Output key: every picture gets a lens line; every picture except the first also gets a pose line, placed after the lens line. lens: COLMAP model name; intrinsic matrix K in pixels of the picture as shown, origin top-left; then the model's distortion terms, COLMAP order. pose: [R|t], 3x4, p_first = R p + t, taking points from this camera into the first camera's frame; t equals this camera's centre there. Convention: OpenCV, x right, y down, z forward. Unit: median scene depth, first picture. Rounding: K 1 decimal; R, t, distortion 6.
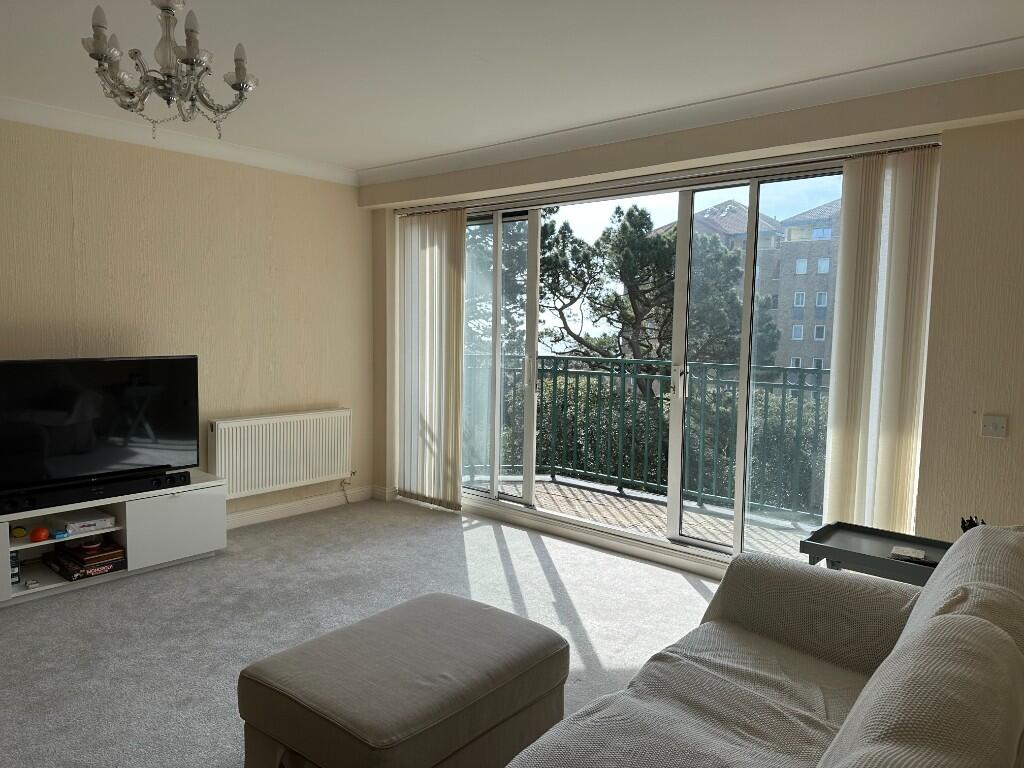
lens RADIAL K [[726.4, 0, 491.8], [0, 726.4, 374.3], [0, 0, 1]] dist [0.070202, -0.016273]
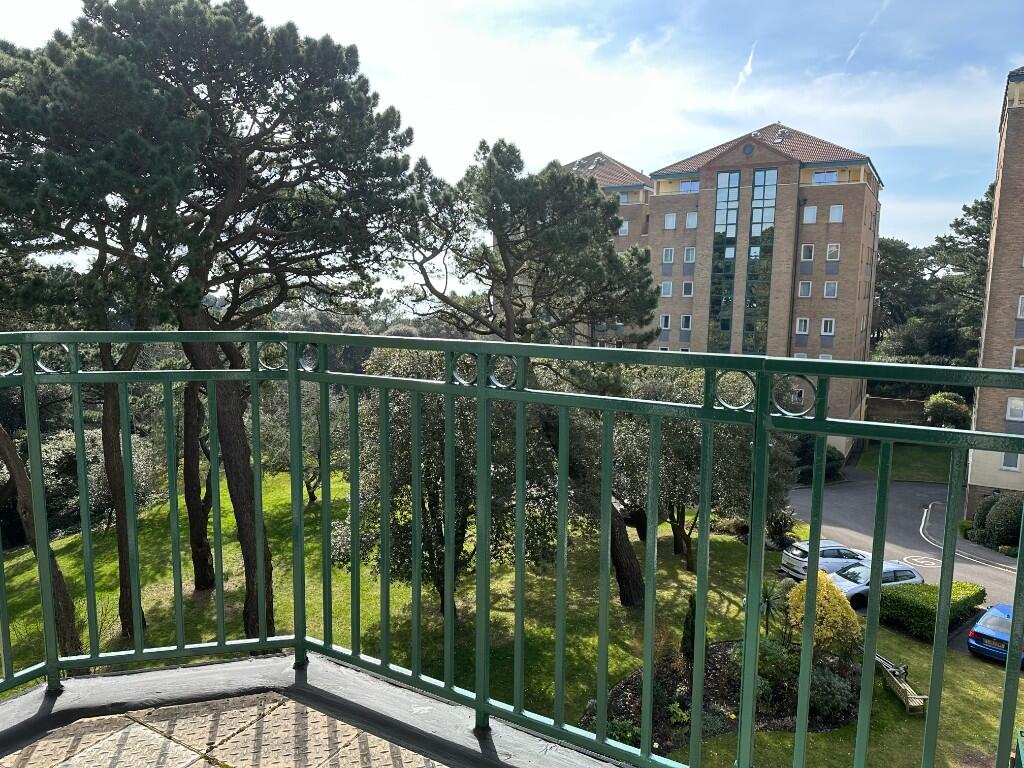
lens RADIAL K [[726.4, 0, 534.8], [0, 726.4, 388.9], [0, 0, 1]] dist [0.070202, -0.016273]
pose [[0.972886, -0.040130, 0.227775, 0.023962], [0.023257, 0.996815, 0.076282, -0.004165], [-0.230111, -0.068917, 0.970721, 0.127455]]
